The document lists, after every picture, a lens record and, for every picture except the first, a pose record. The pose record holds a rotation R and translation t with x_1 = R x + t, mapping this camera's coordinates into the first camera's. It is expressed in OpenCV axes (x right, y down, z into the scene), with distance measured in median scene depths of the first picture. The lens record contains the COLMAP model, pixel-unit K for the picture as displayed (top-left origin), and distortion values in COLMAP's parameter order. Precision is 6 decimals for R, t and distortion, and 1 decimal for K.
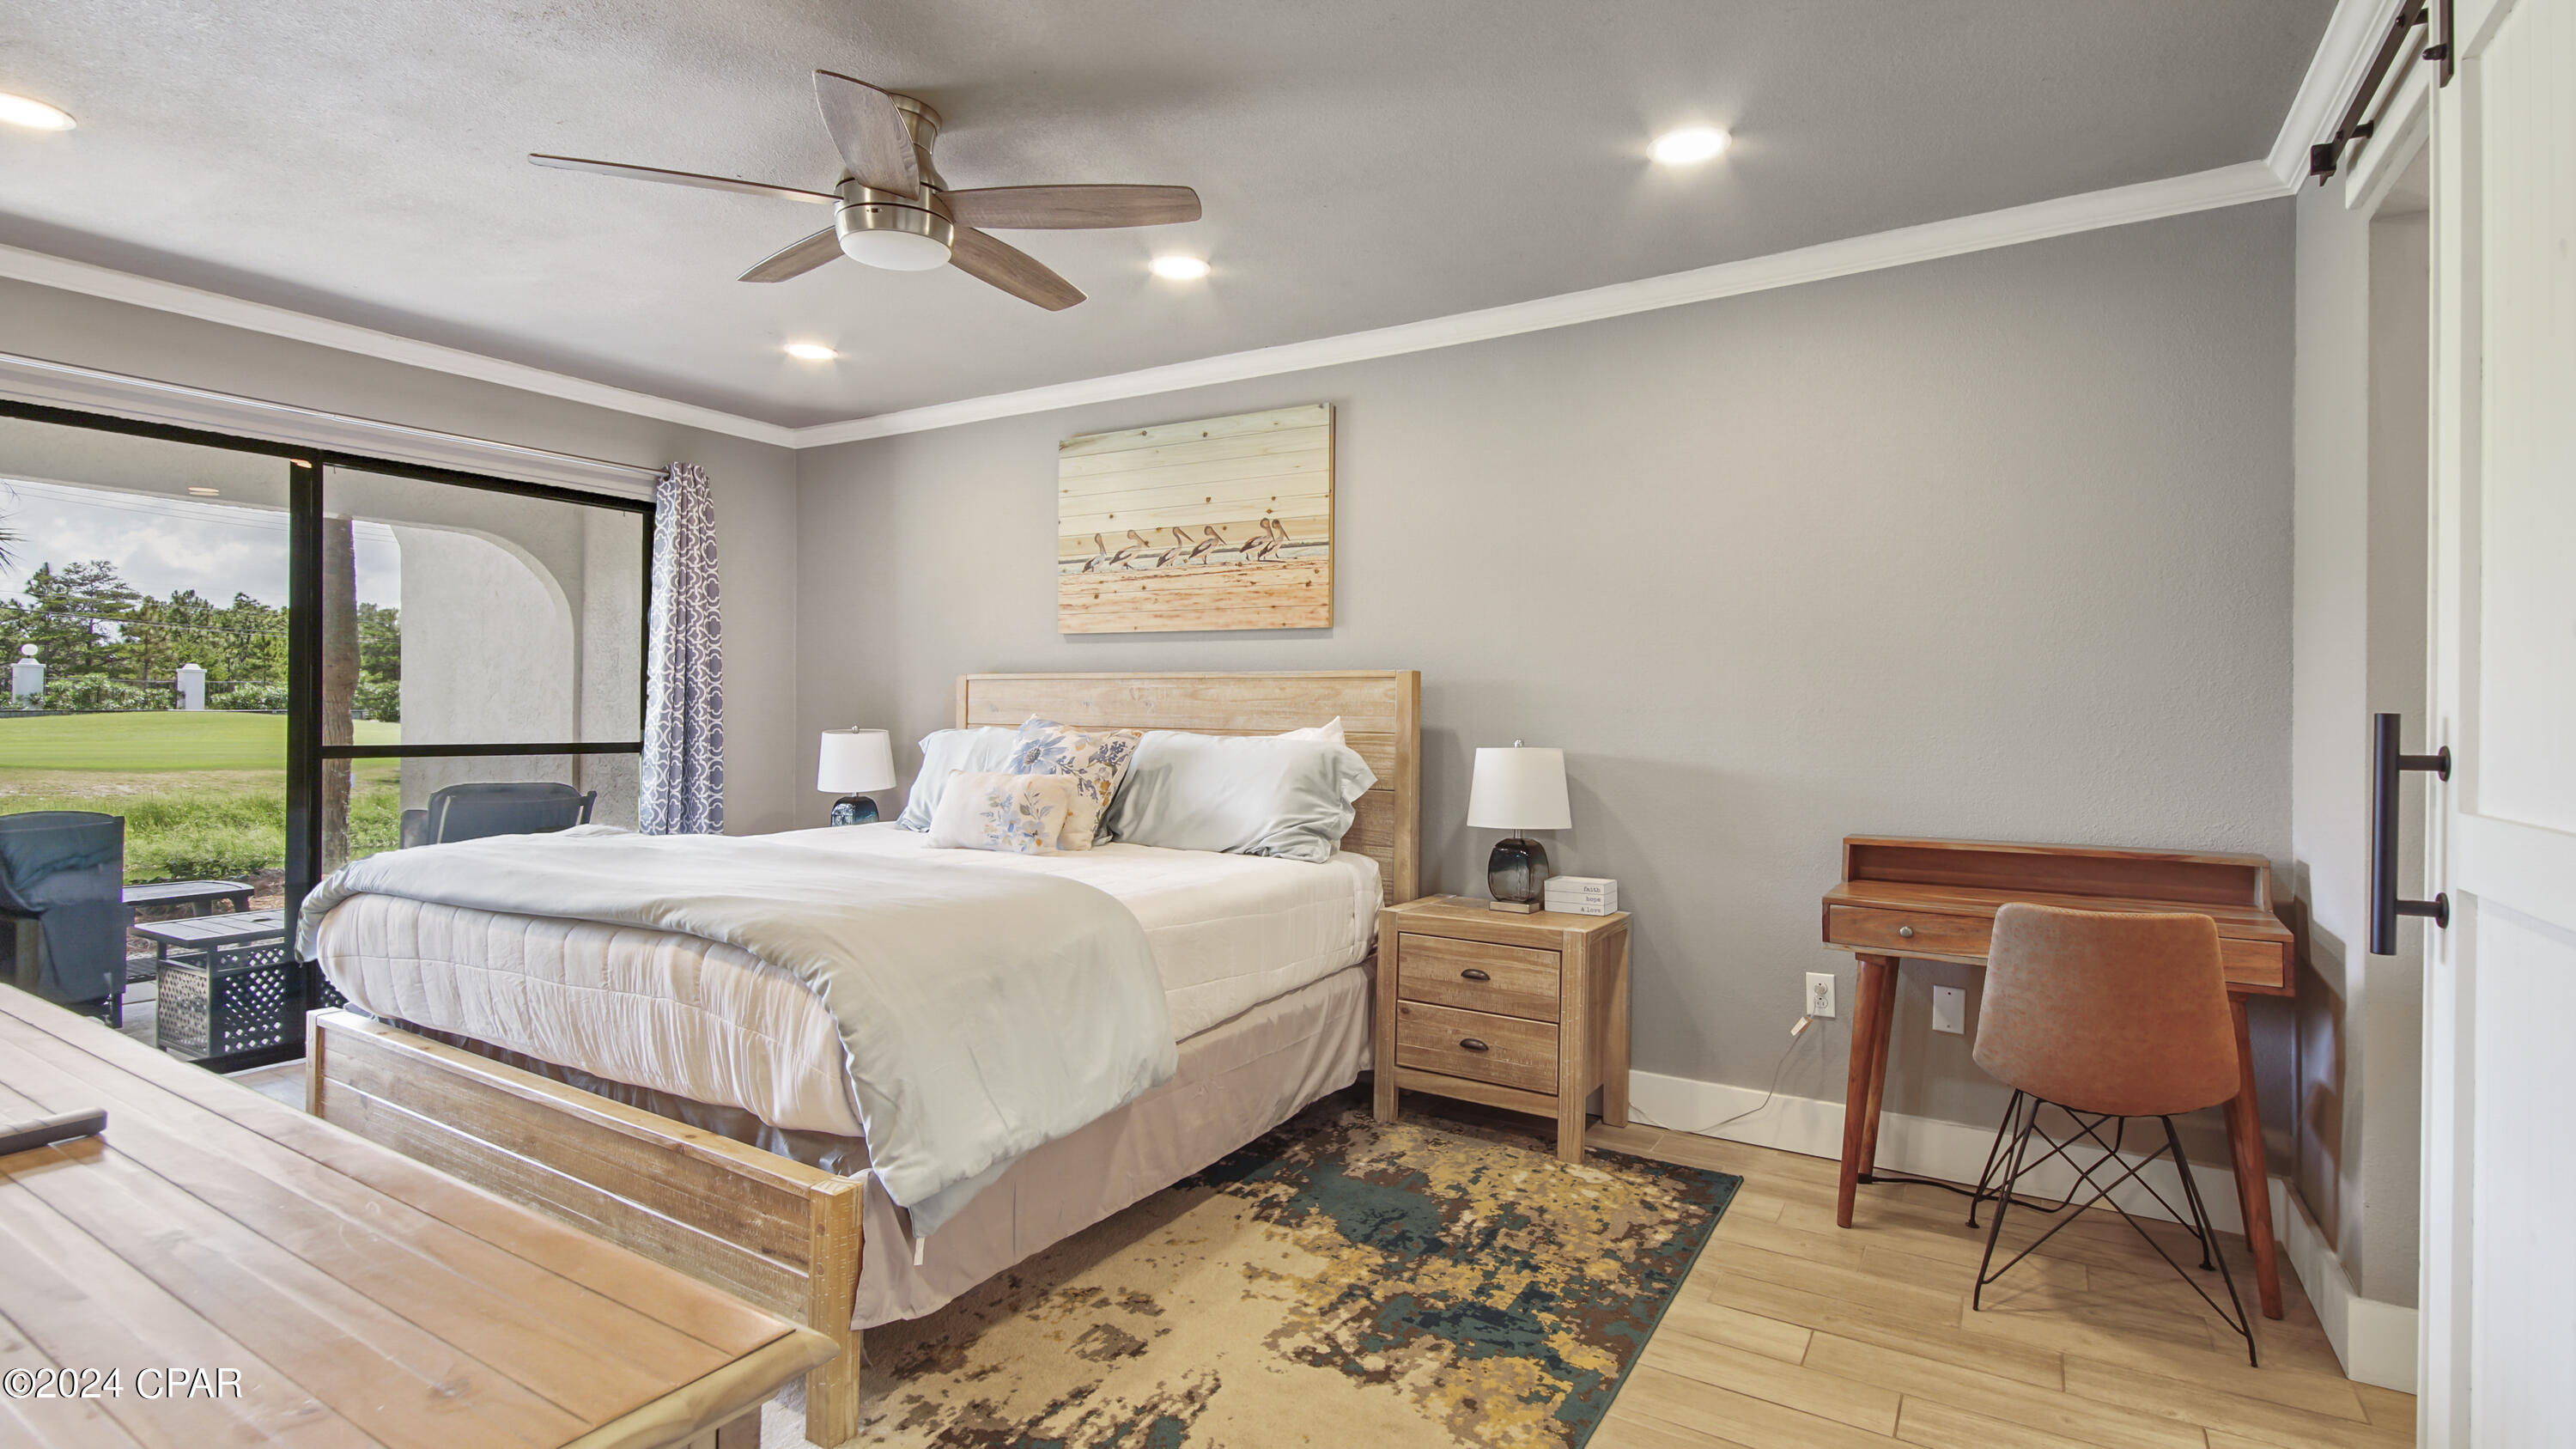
lens RADIAL K [[1174.1, 0, 1340.4], [0, 1174.1, 721.5], [0, 0, 1]] dist [0.015412, -0.012835]
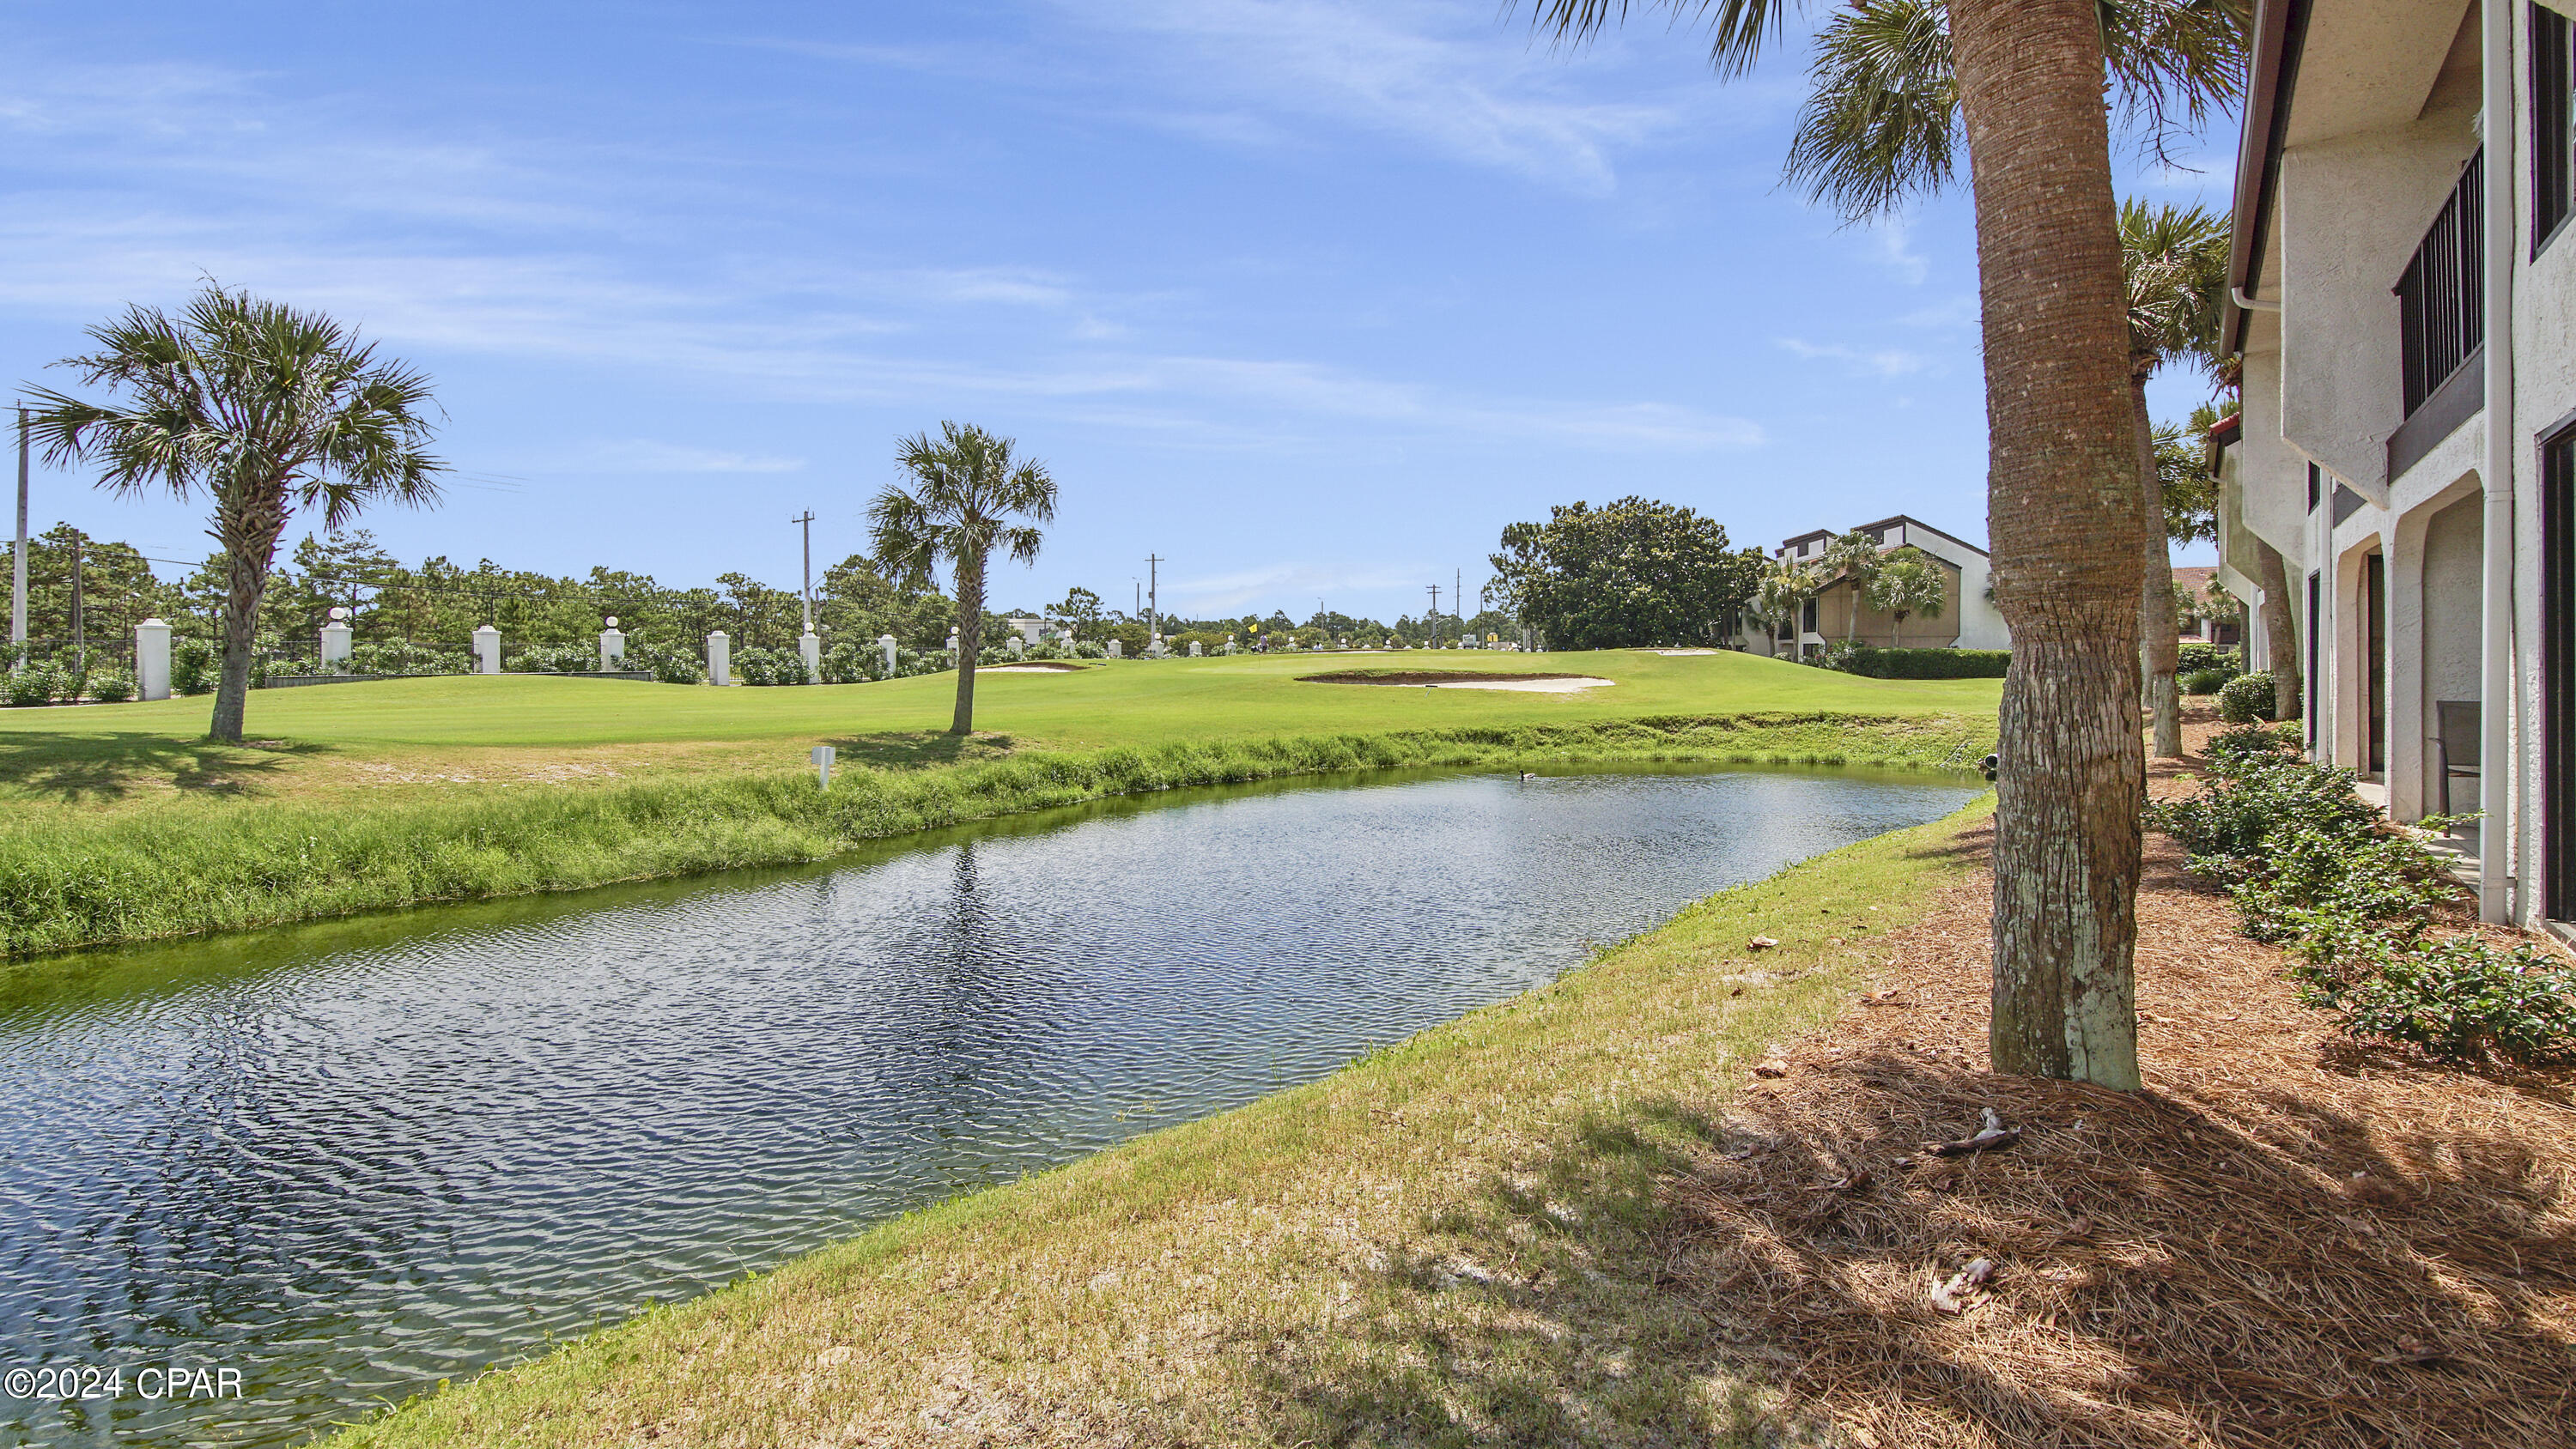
lens RADIAL K [[1173.7, 0, 1331.1], [0, 1173.7, 670.9], [0, 0, 1]] dist [0.015412, -0.012835]
pose [[0.995103, -0.014922, -0.097713, -0.134159], [0.014907, 0.999888, -0.000884, -0.000561], [0.097716, -0.000577, 0.995214, 0.074907]]
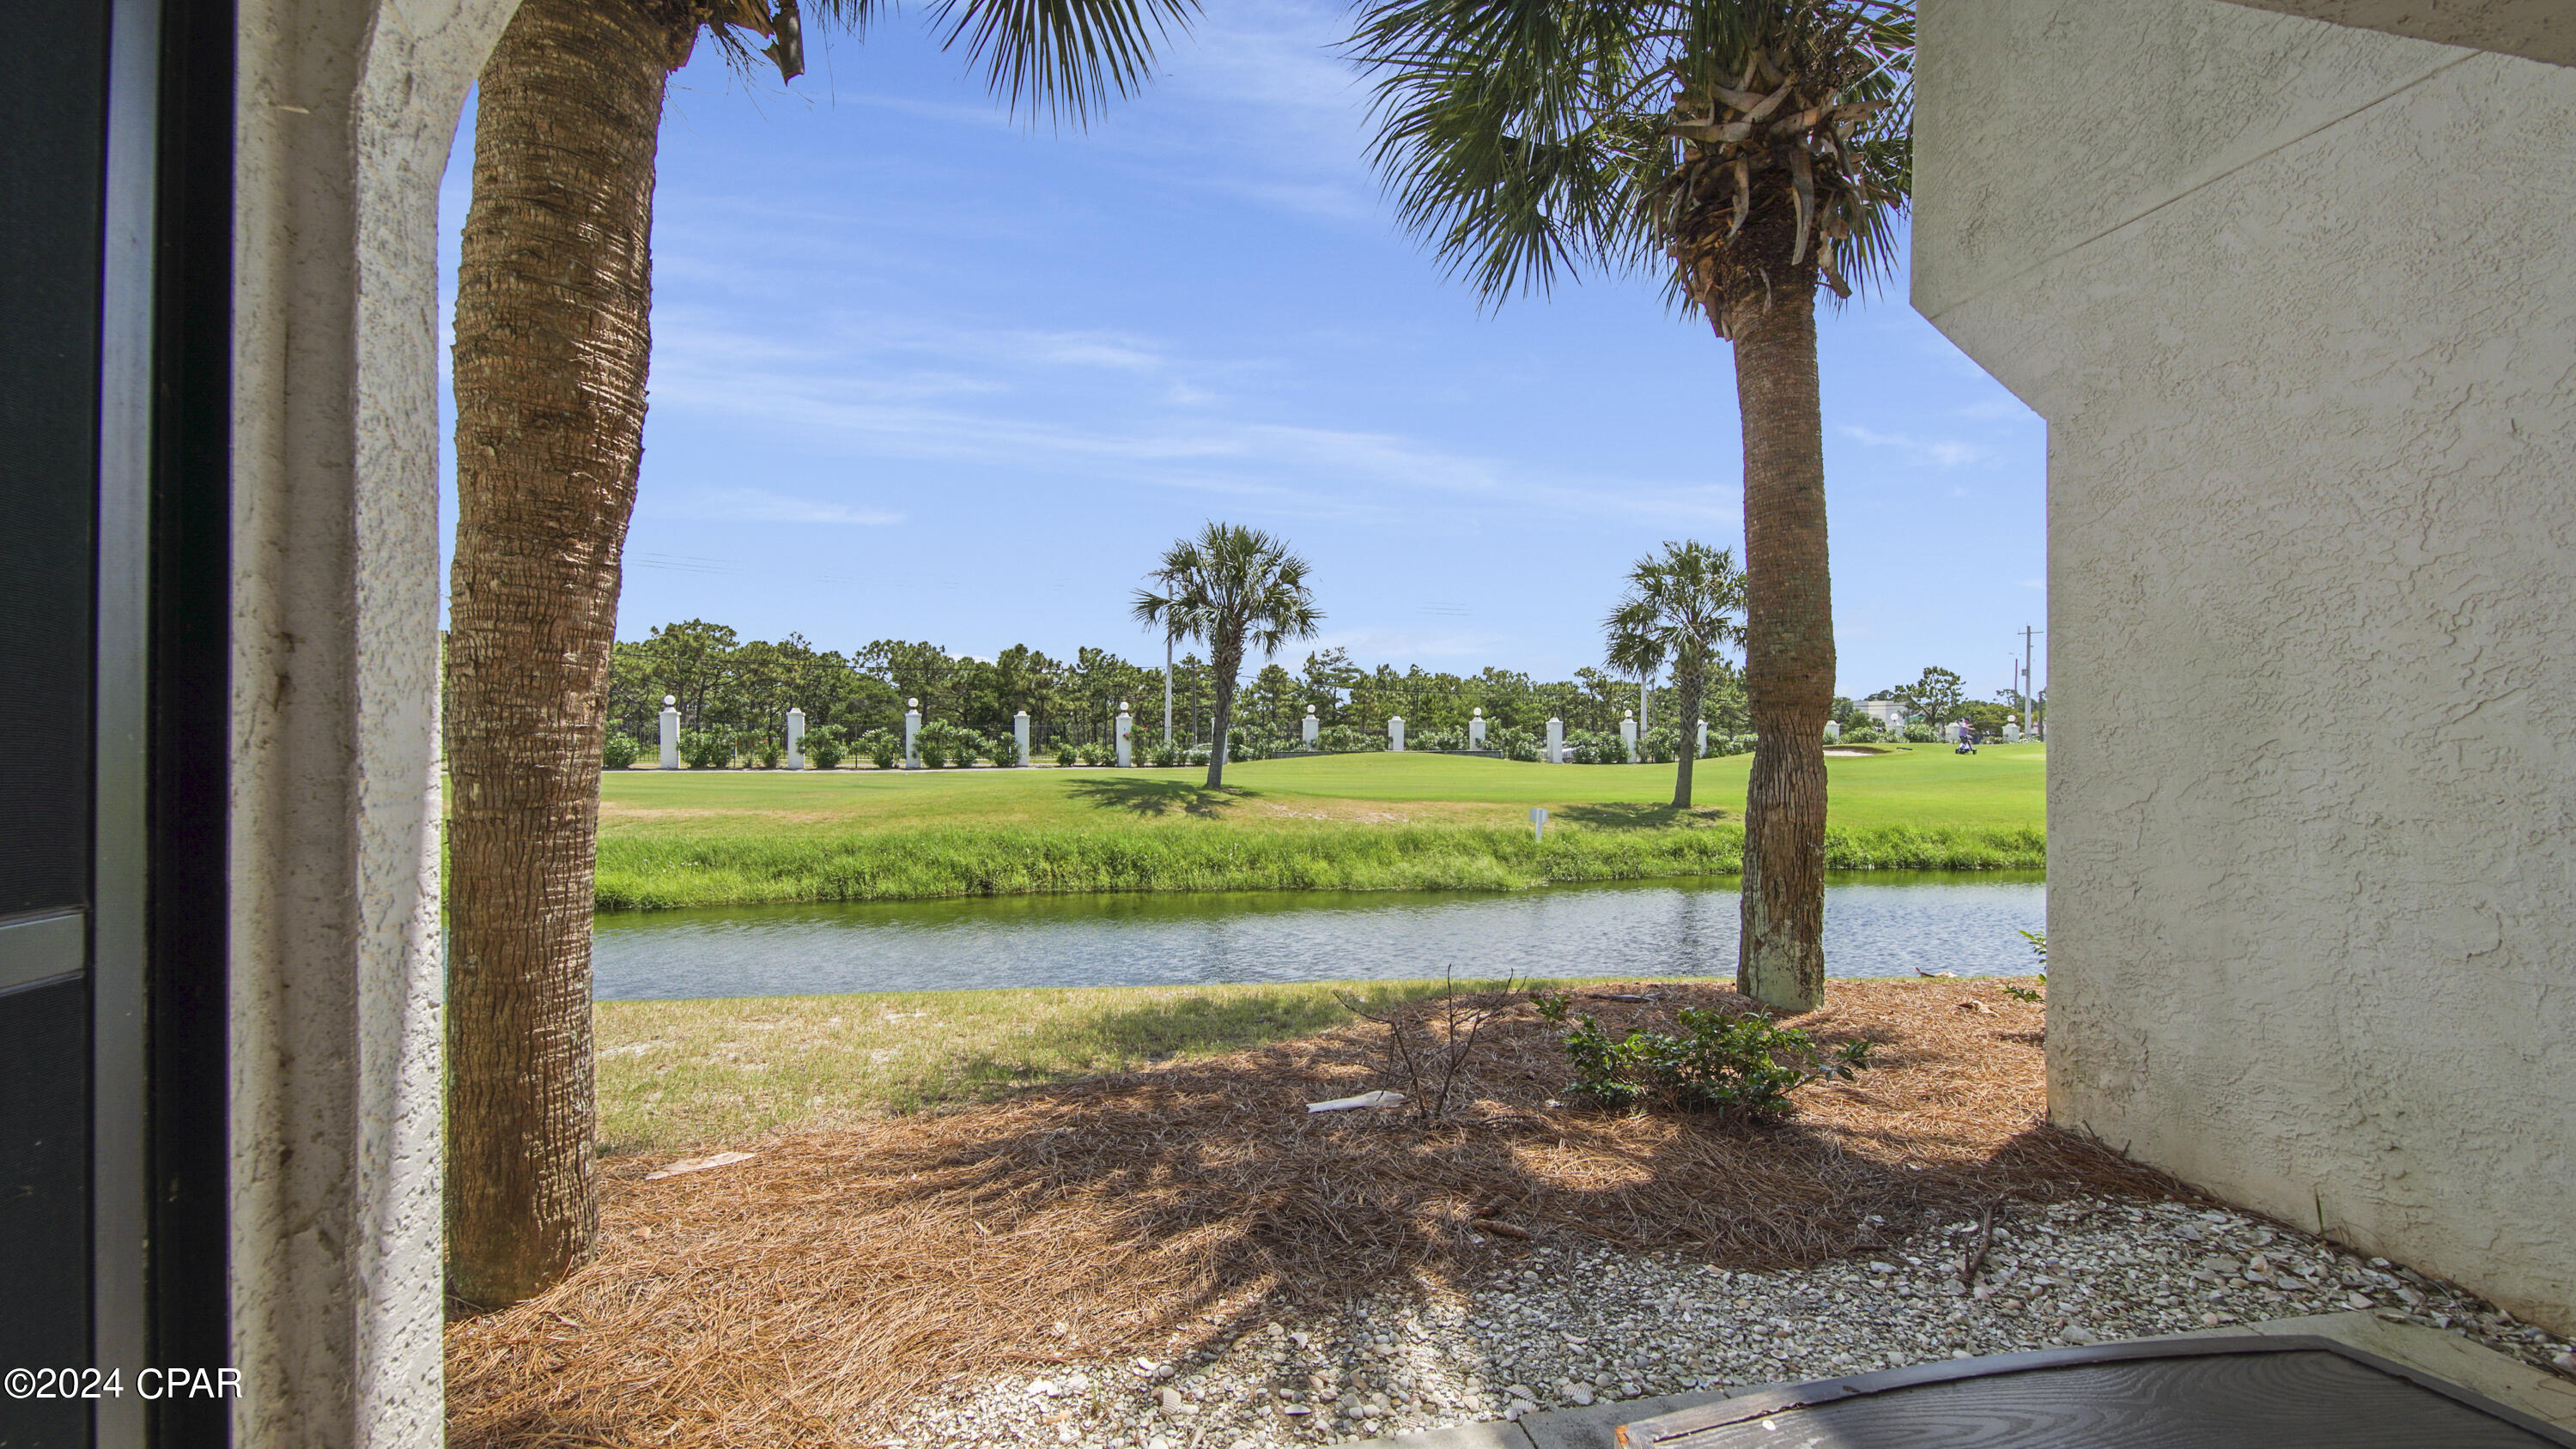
lens RADIAL K [[1173.7, 0, 1300.1], [0, 1173.7, 738.7], [0, 0, 1]] dist [0.015412, -0.012835]
pose [[0.667085, -0.012670, -0.744874, -0.066153], [-0.002177, 0.999818, -0.018956, 0.000699], [0.744978, 0.014267, 0.666936, 0.045884]]
